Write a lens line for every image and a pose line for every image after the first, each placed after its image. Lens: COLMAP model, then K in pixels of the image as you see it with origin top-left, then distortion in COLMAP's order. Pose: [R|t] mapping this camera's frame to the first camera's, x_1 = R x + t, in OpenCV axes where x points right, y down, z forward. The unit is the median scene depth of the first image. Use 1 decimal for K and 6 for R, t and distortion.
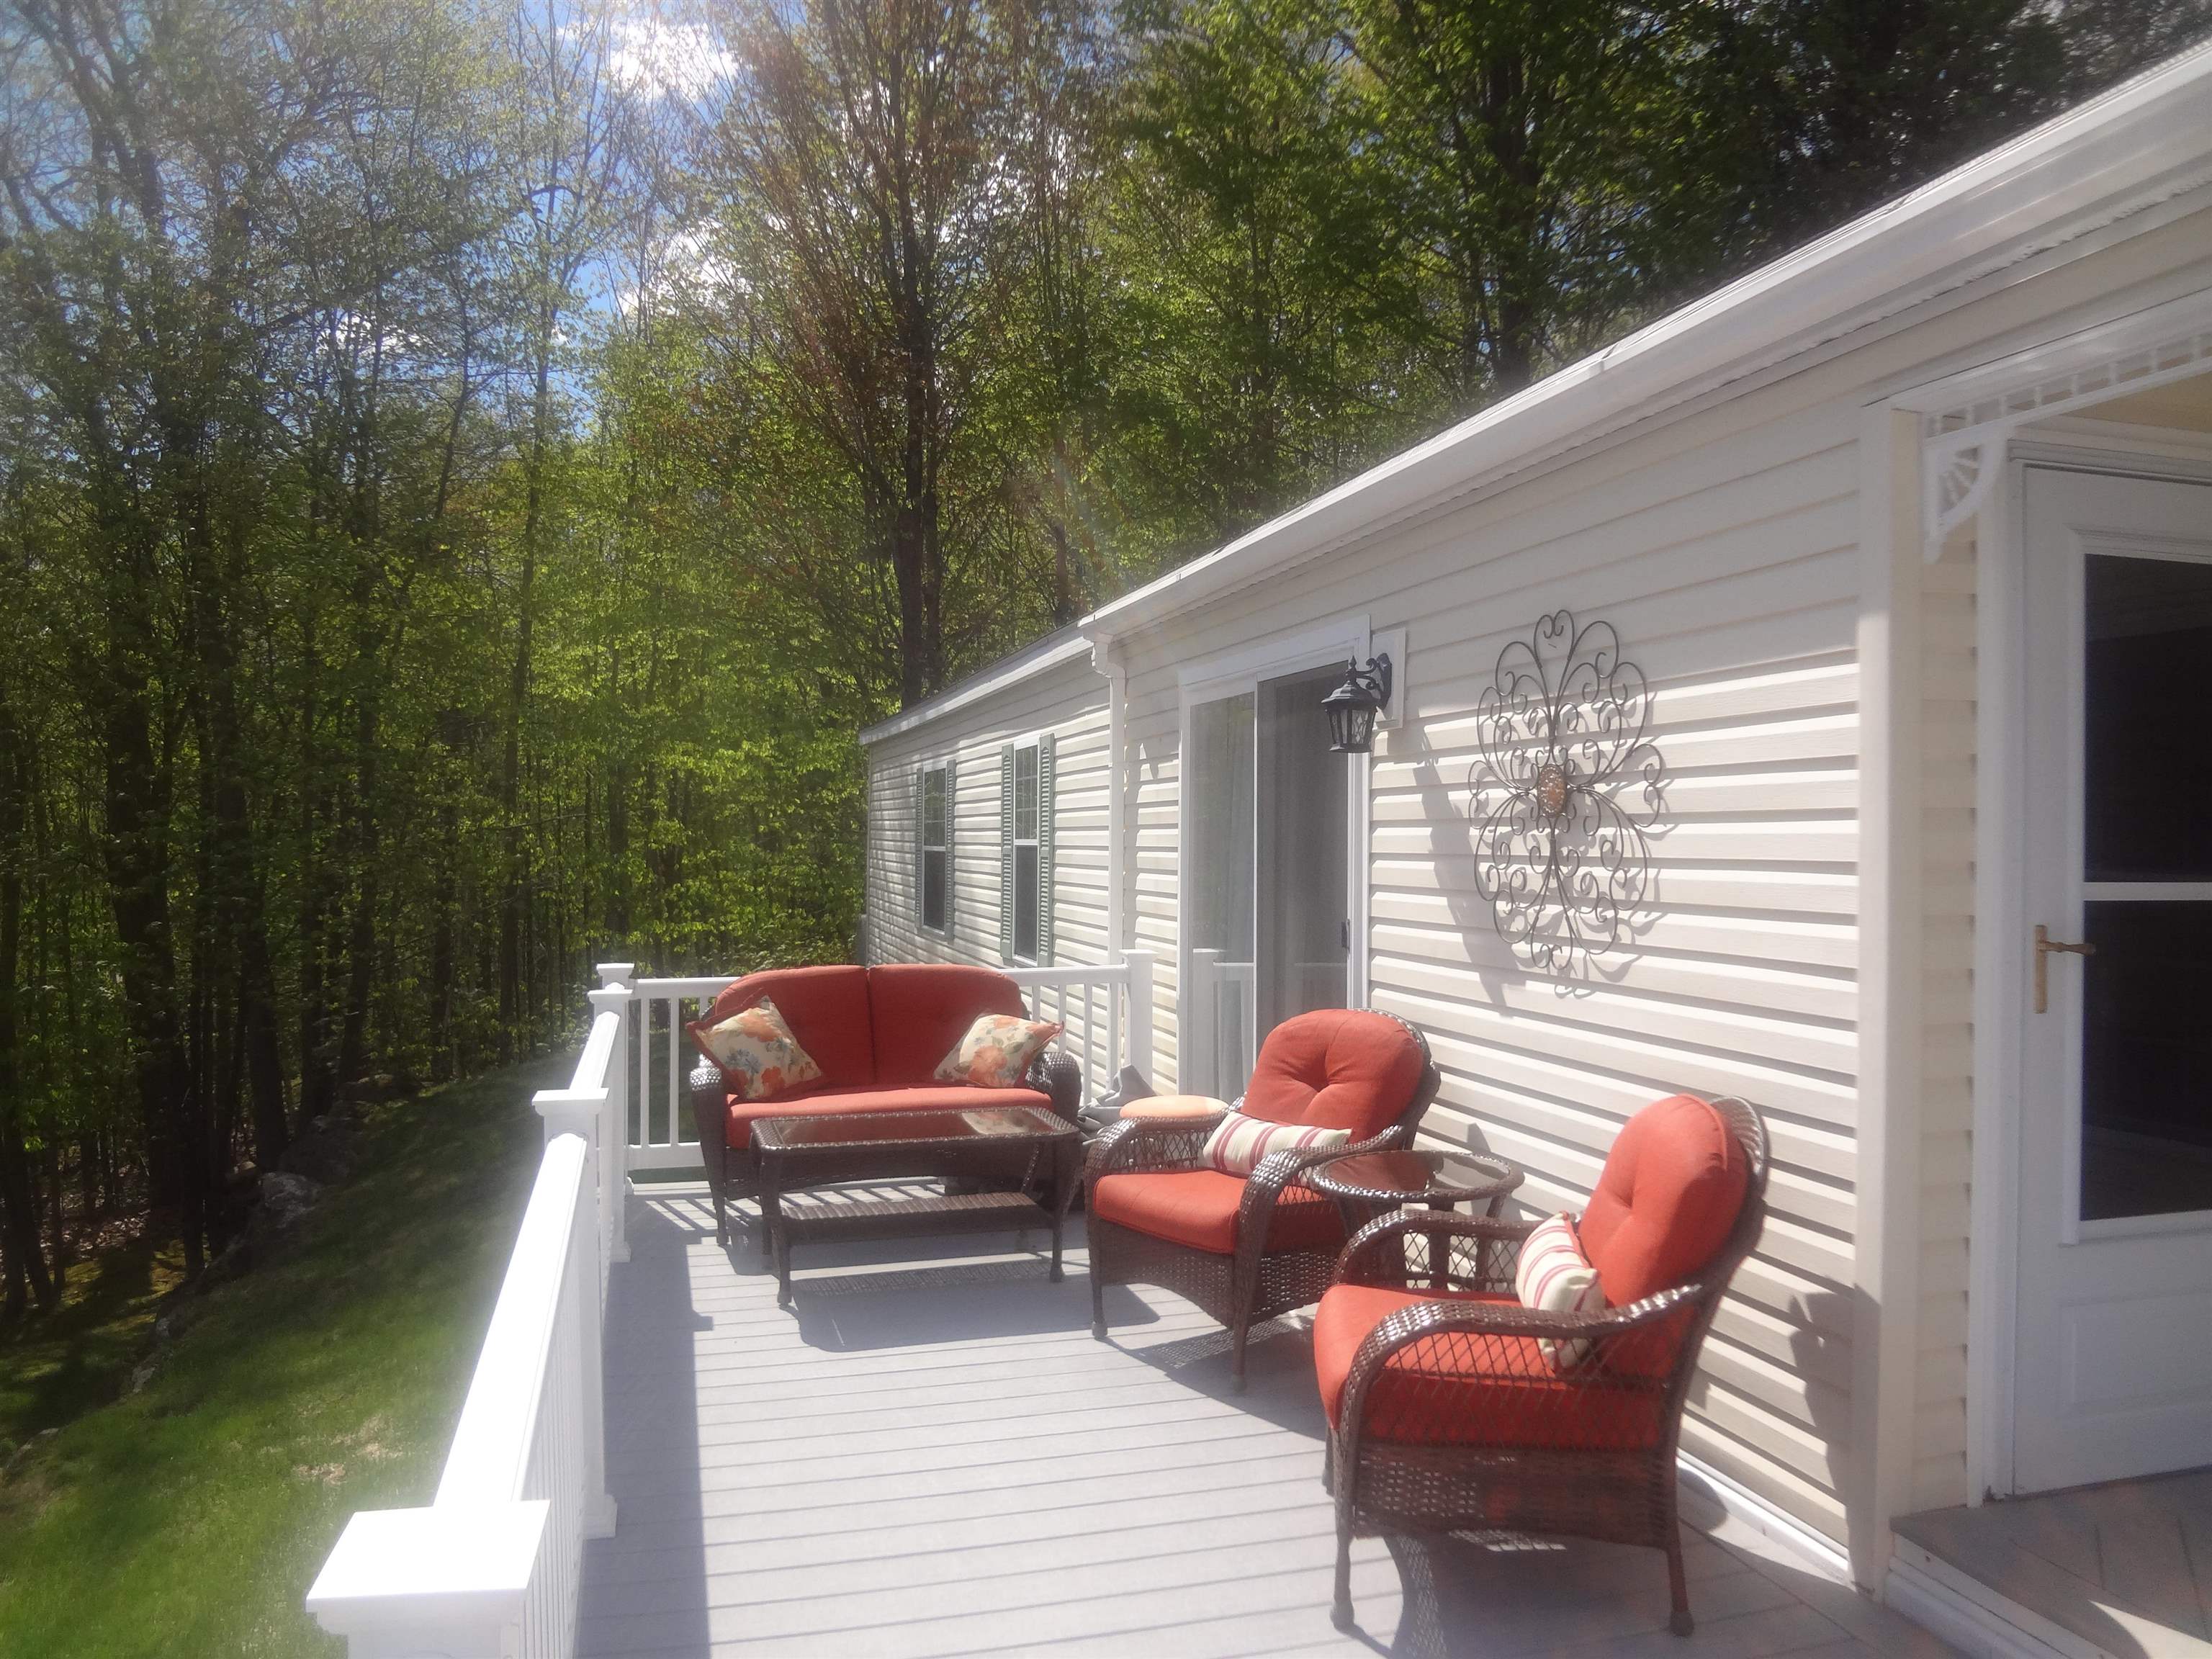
lens RADIAL K [[1635.9, 0, 1108.1], [0, 1635.9, 837.3], [0, 0, 1]] dist [-0.003576, -0.000791]
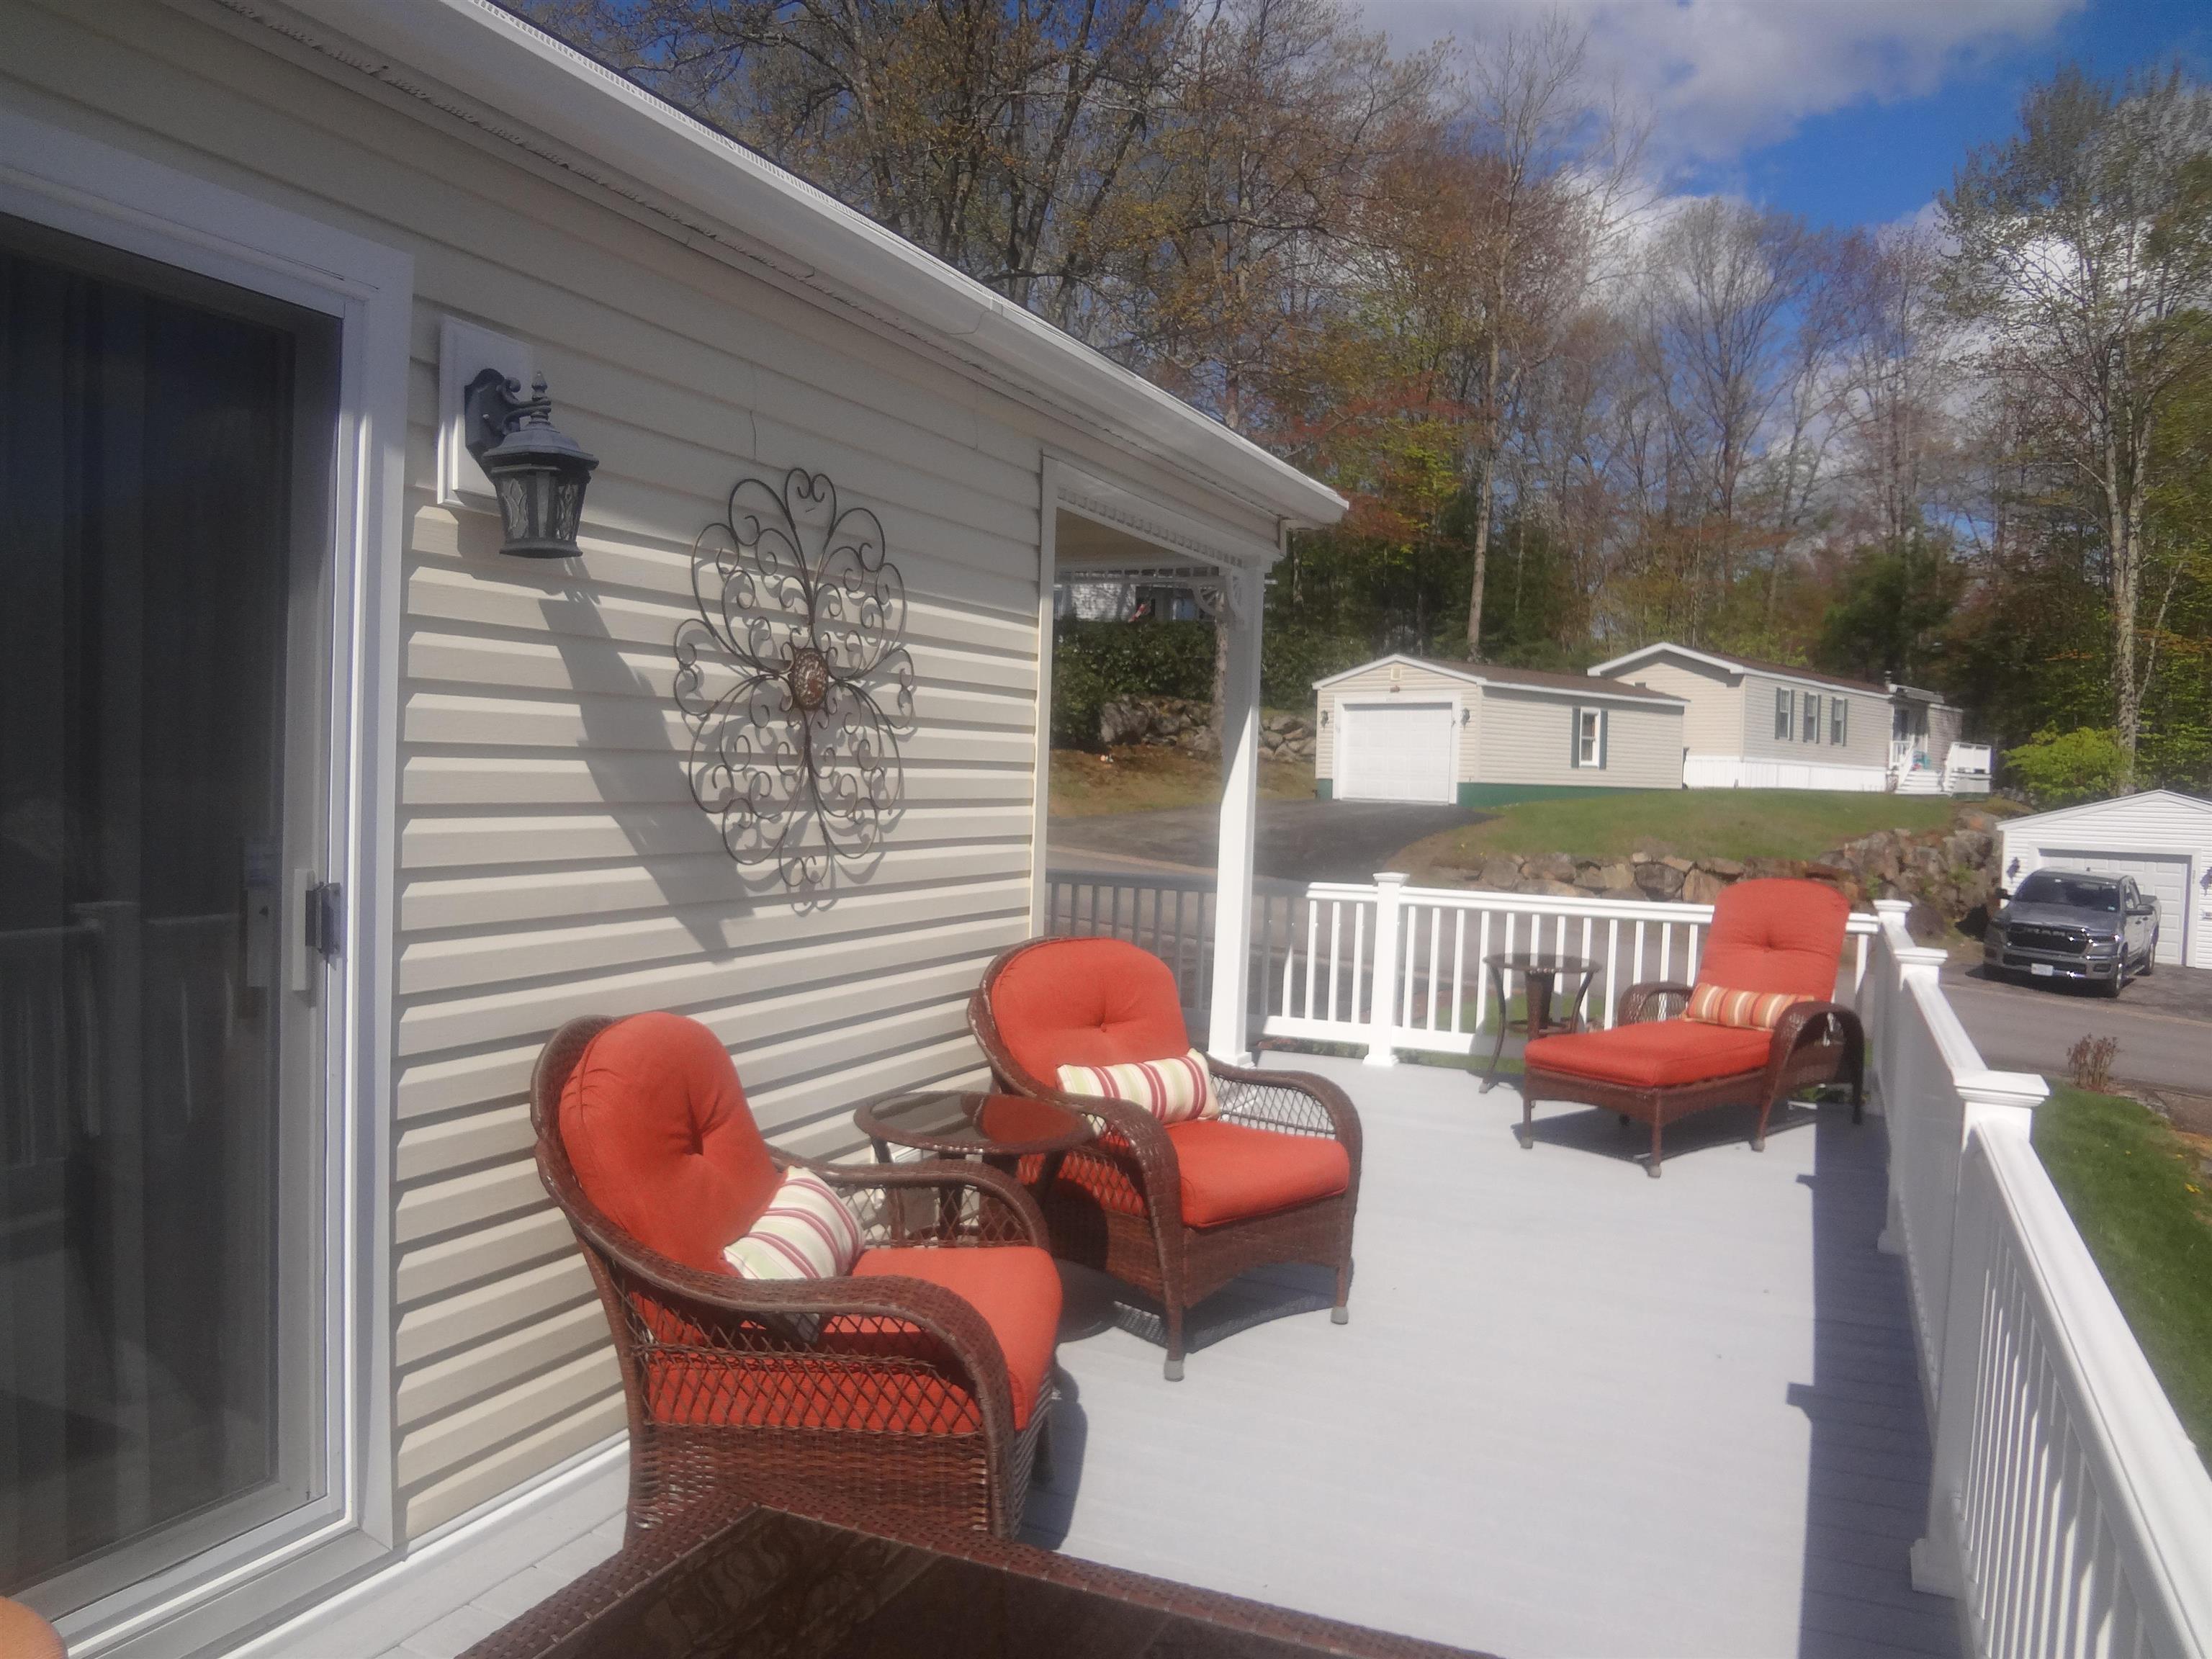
lens RADIAL K [[1635.9, 0, 1107.5], [0, 1635.9, 828.9], [0, 0, 1]] dist [-0.003576, -0.000791]
pose [[-0.761592, -0.049480, 0.646165, -0.414957], [-0.033062, 0.998749, 0.037512, 0.013109], [-0.647213, 0.007205, -0.762275, 1.571727]]
